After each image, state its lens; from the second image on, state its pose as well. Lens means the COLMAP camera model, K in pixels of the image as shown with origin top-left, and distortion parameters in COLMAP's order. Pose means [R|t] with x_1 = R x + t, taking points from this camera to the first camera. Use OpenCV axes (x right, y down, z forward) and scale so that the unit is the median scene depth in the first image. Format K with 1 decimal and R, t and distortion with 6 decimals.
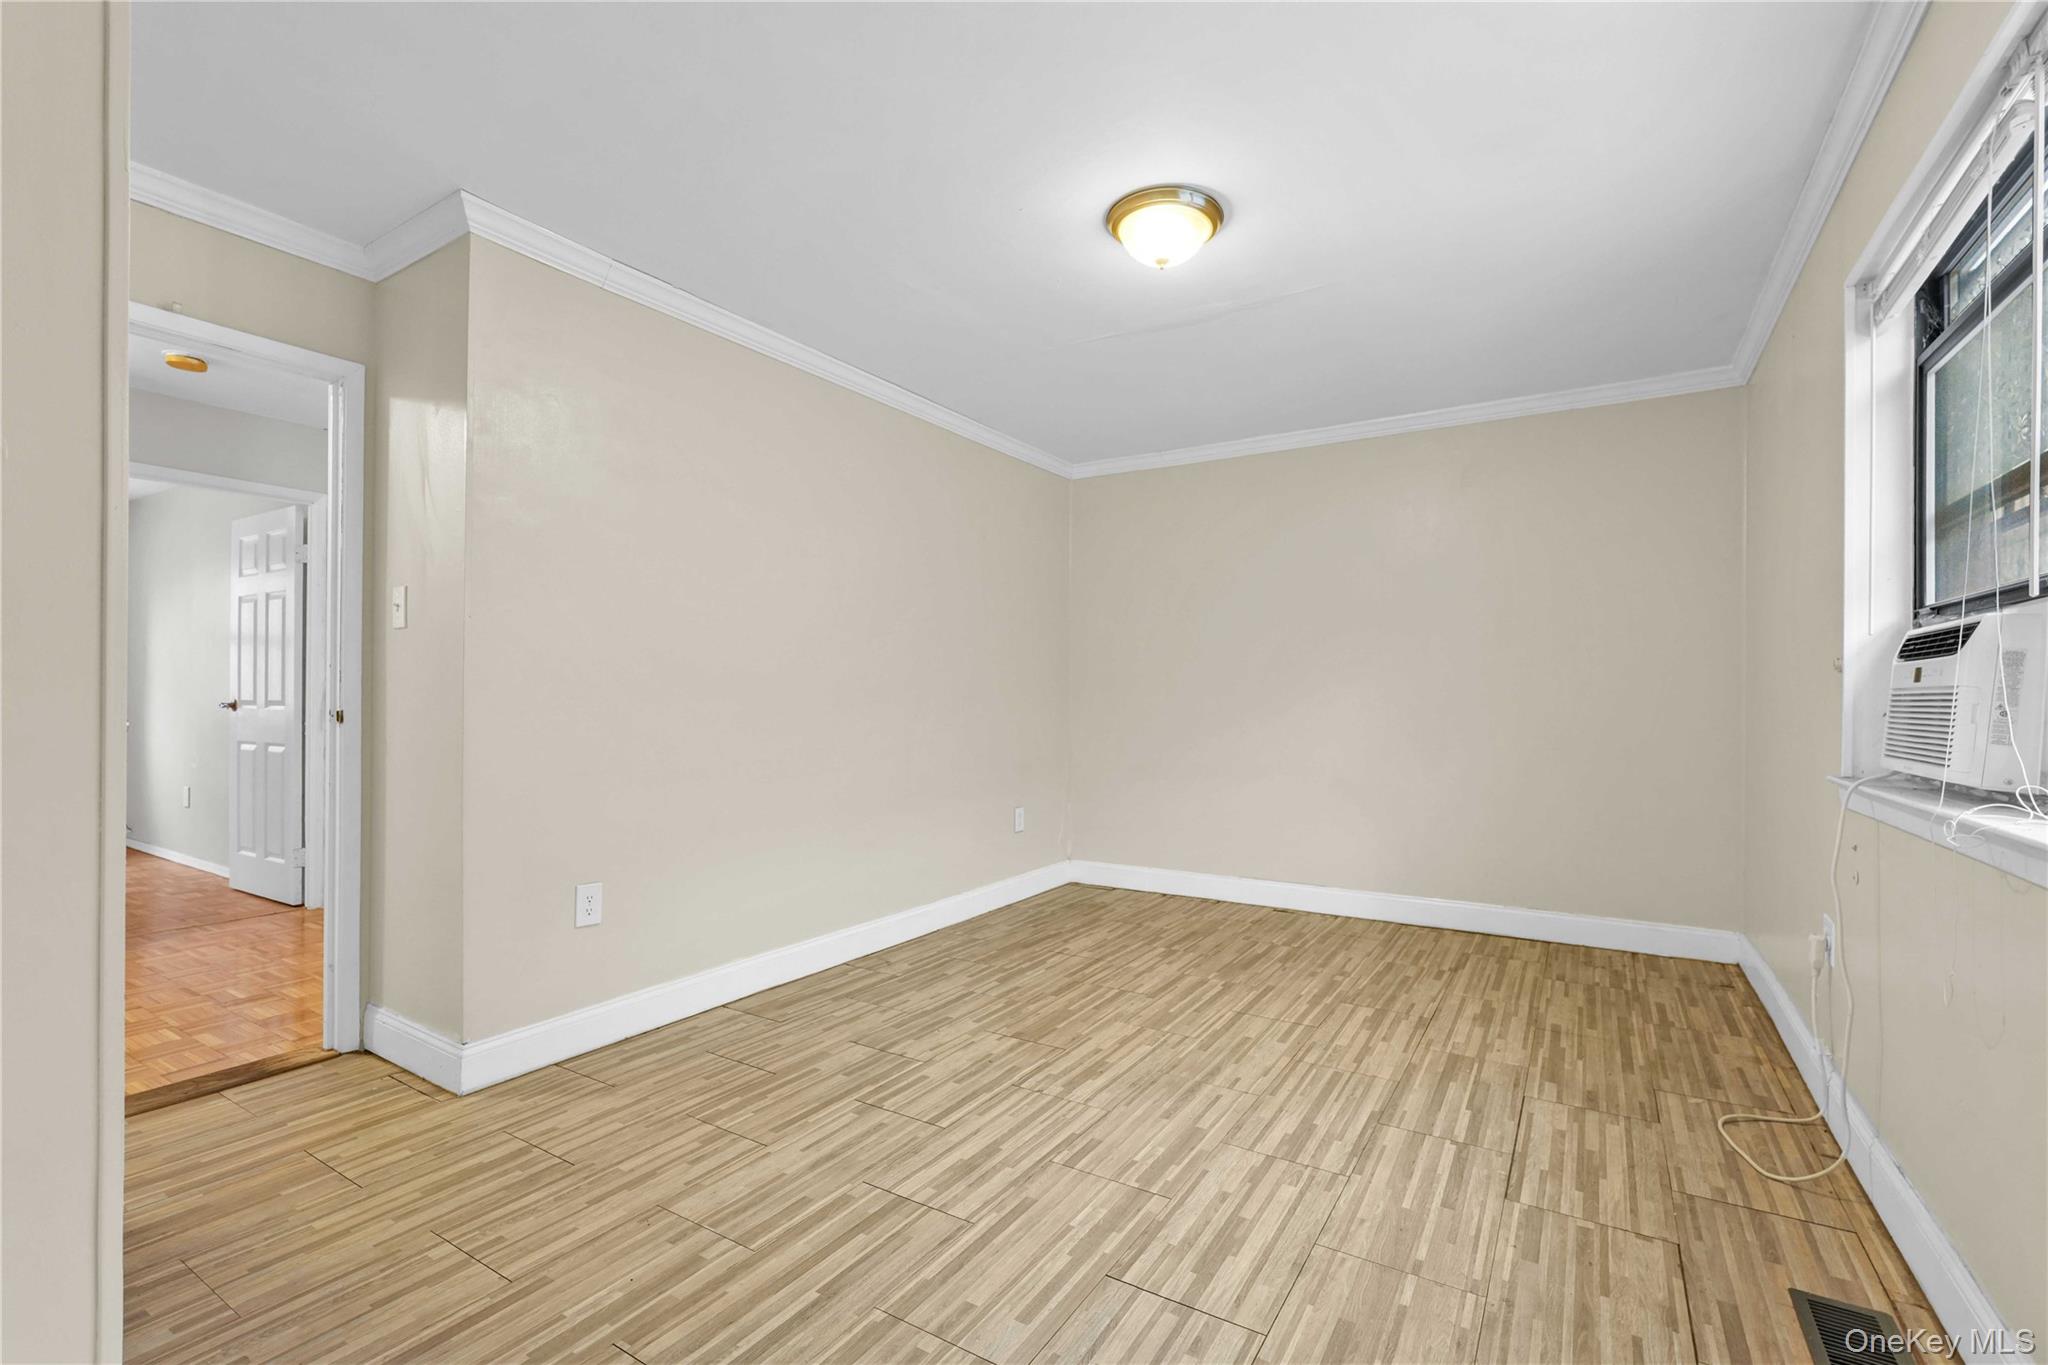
lens RADIAL K [[910.3, 0, 1027.3], [0, 910.3, 698.5], [0, 0, 1]] dist [-0.016891, 0.009272]
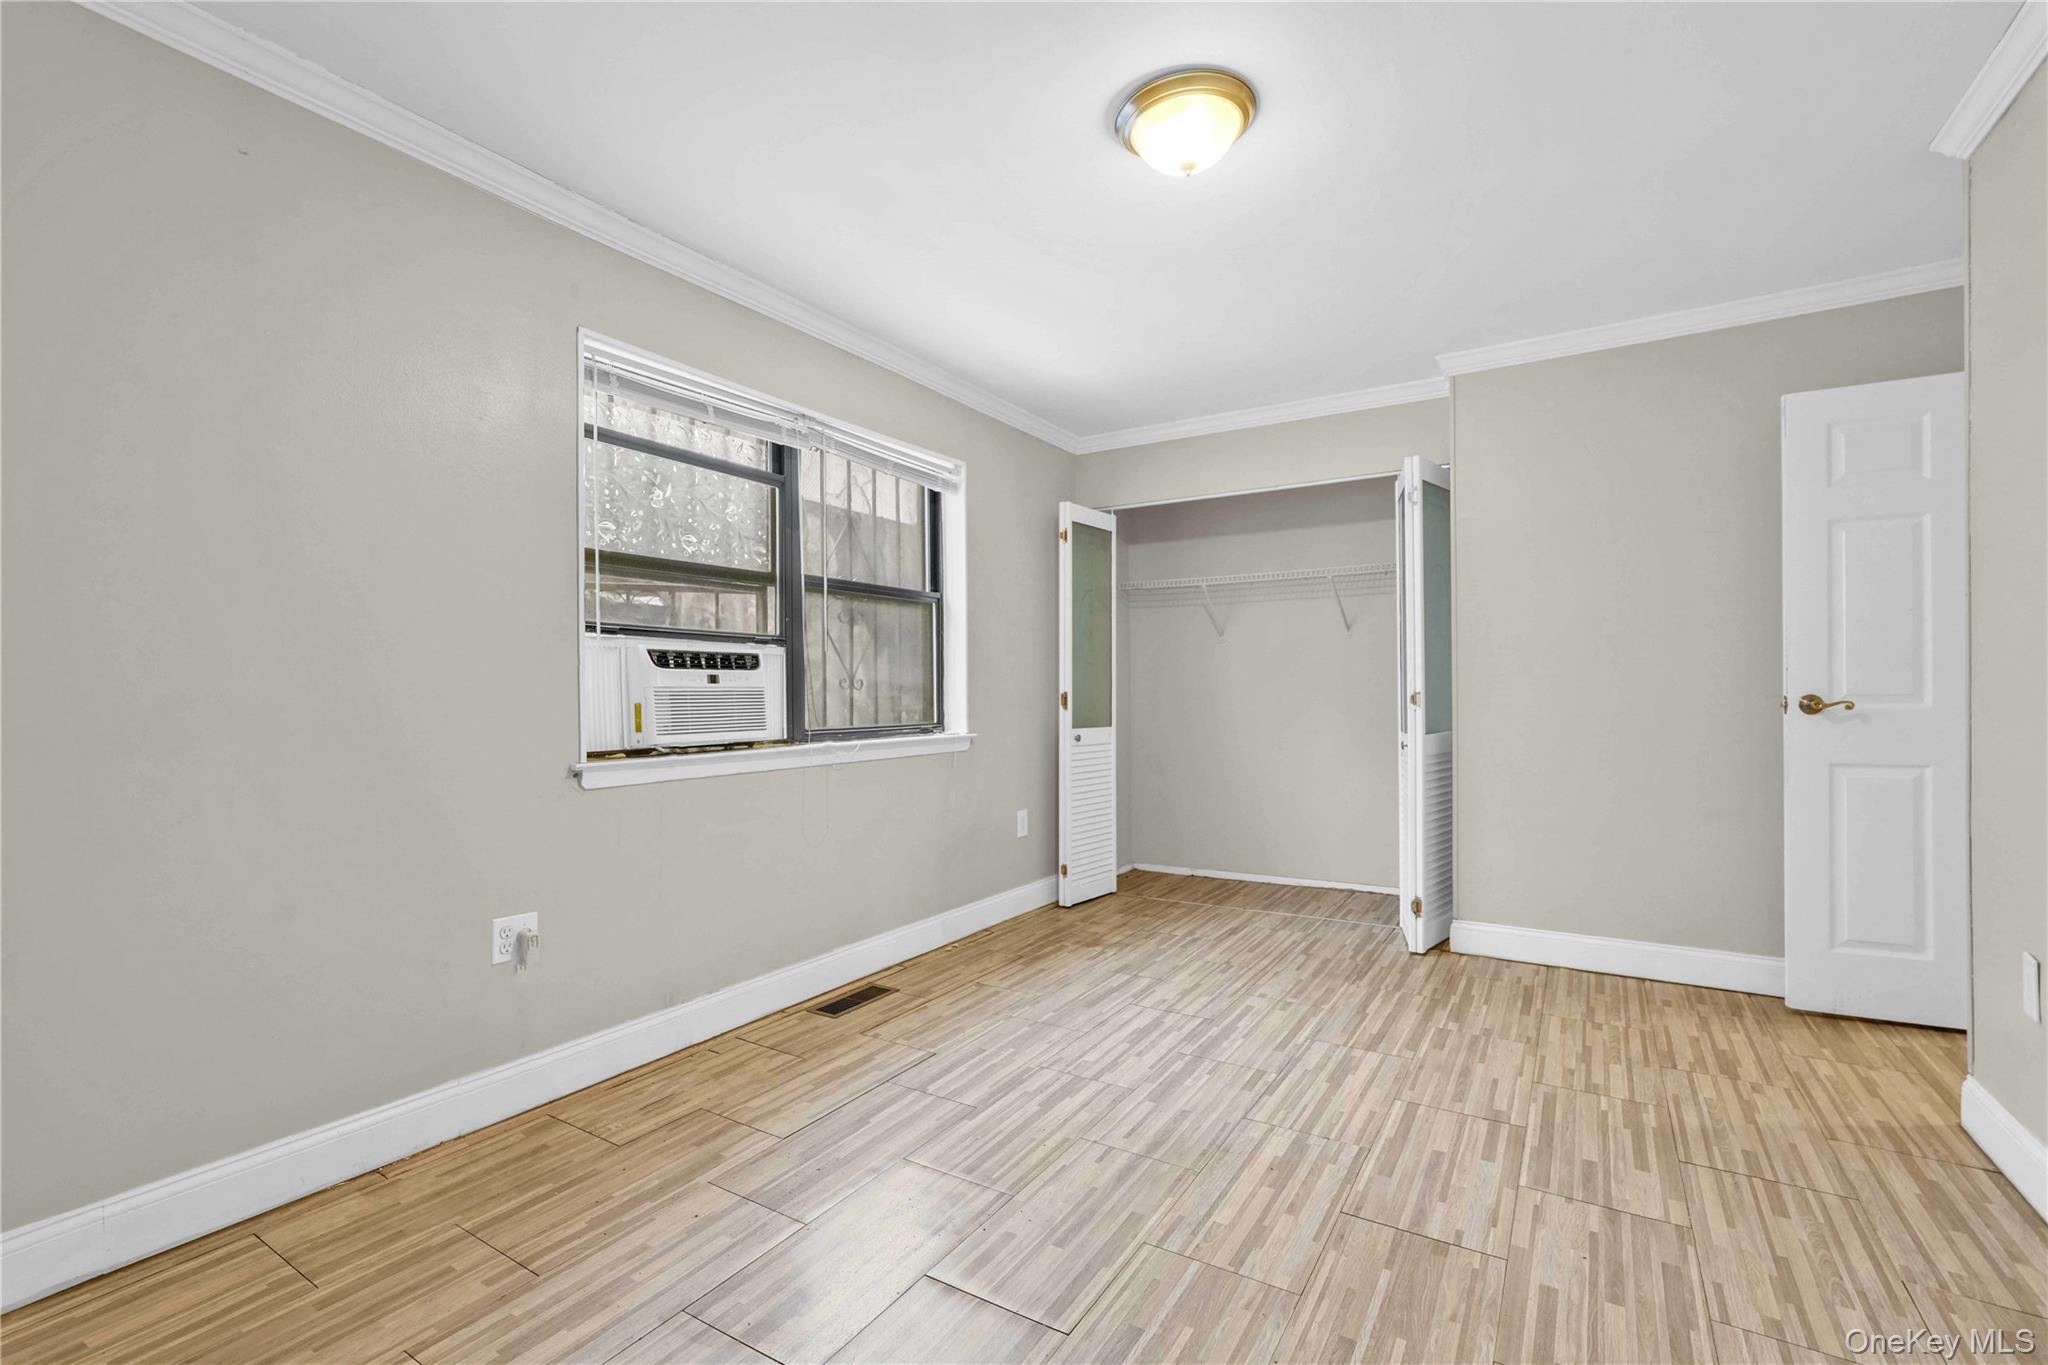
lens RADIAL K [[910.3, 0, 1024.4], [0, 910.3, 687.9], [0, 0, 1]] dist [-0.016891, 0.009272]
pose [[-0.999983, 0.004196, -0.003997, 0.313935], [0.004224, 0.999967, -0.006998, 0.003159], [0.003967, -0.007014, -0.999968, 1.894594]]
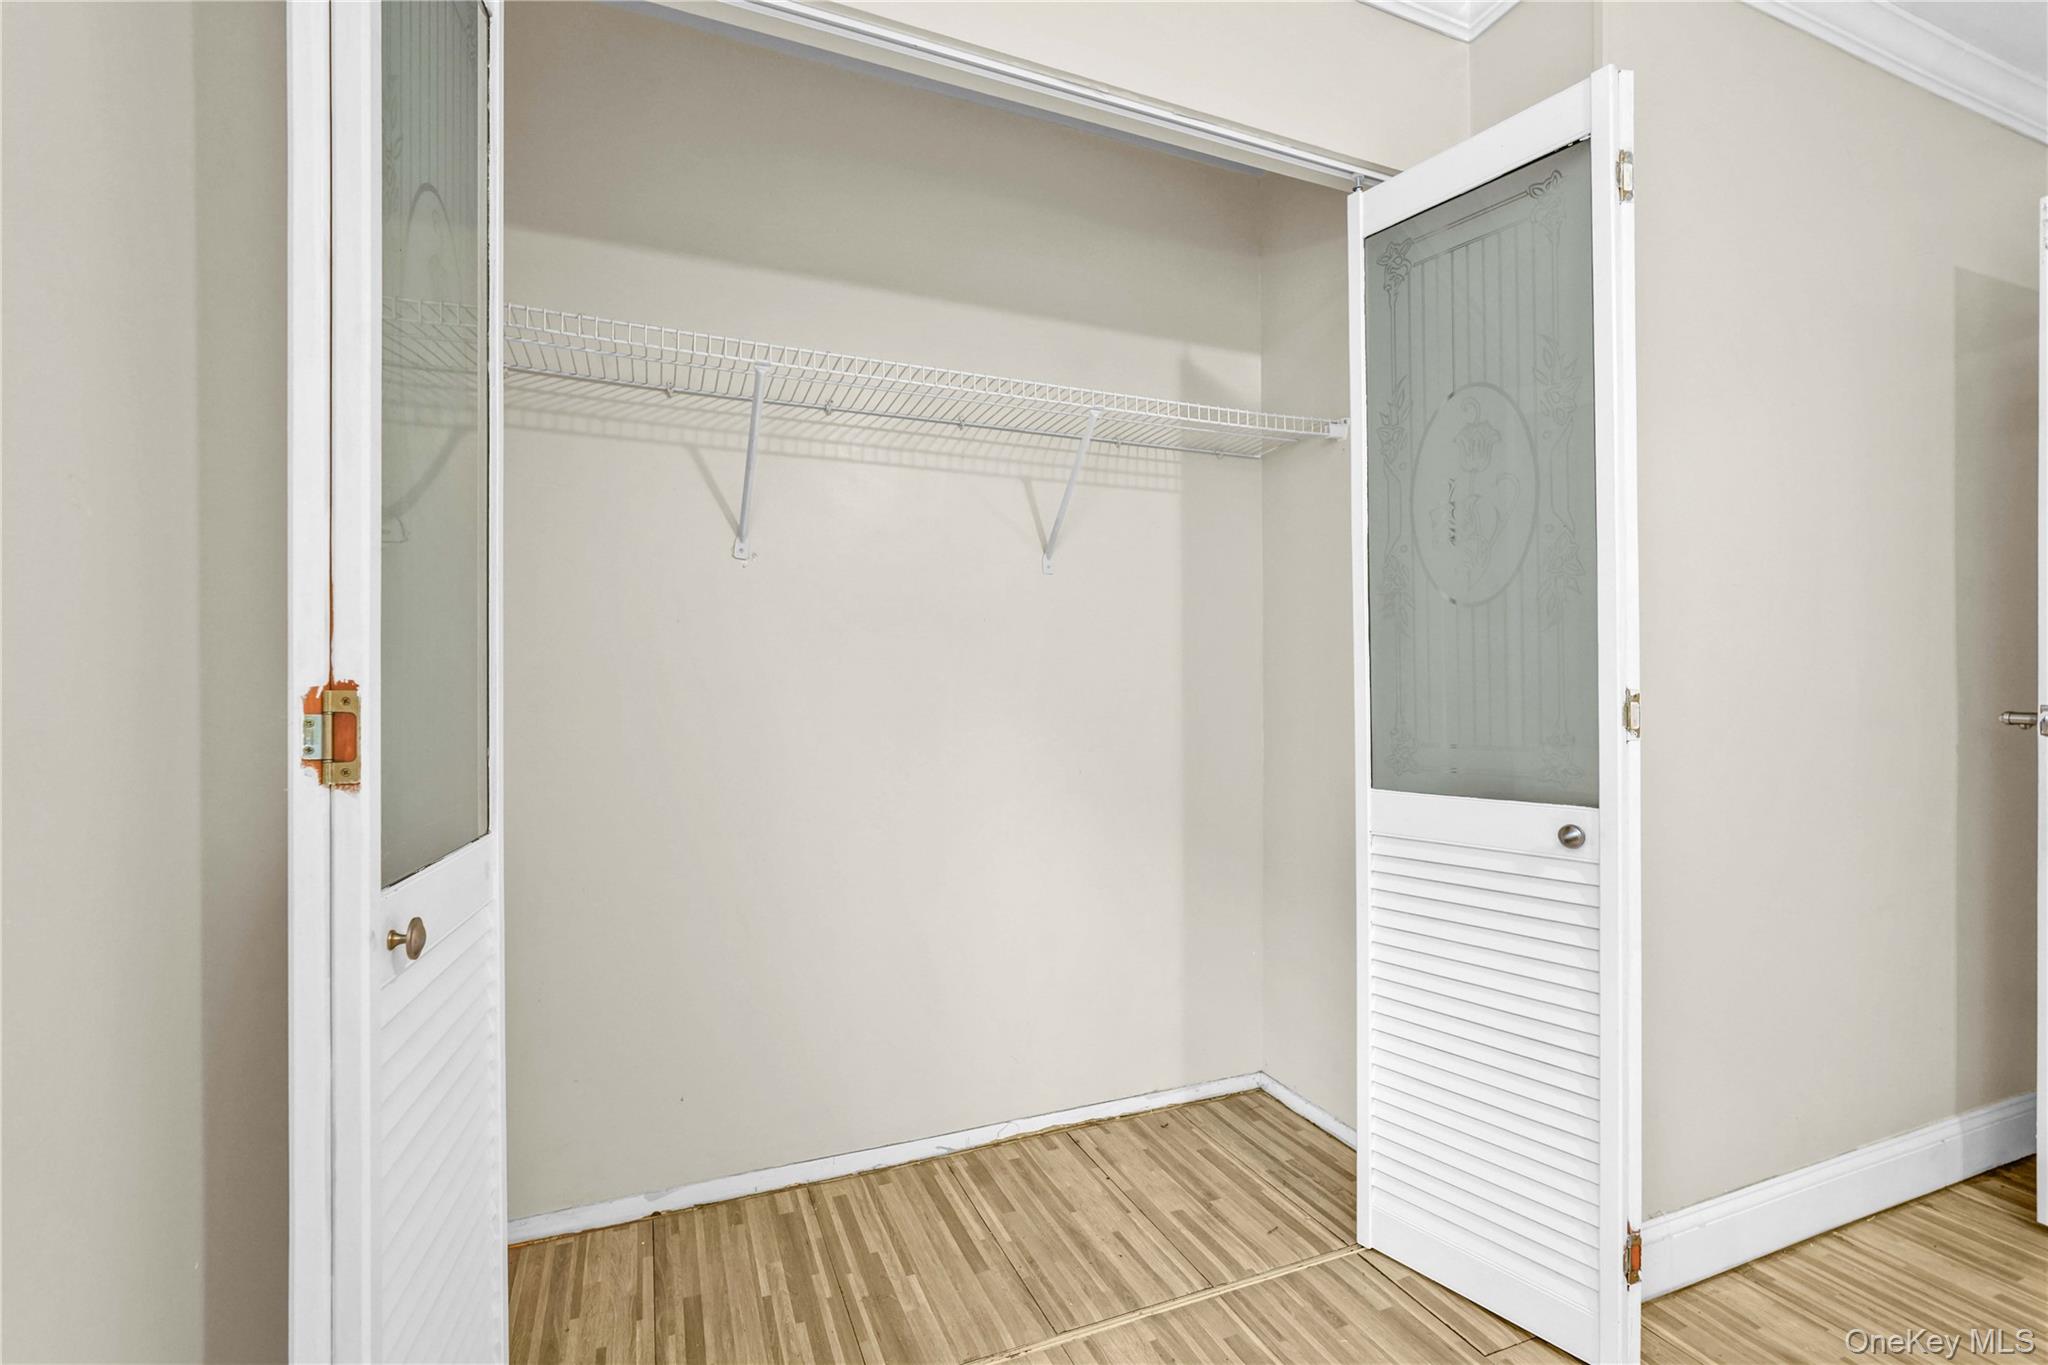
lens RADIAL K [[910.3, 0, 1013.2], [0, 910.3, 674.1], [0, 0, 1]] dist [-0.016891, 0.009272]
pose [[-0.562314, -0.020524, -0.826669, 0.317664], [0.005136, 0.999586, -0.028311, 0.003638], [0.826908, -0.020165, -0.561976, 1.738053]]
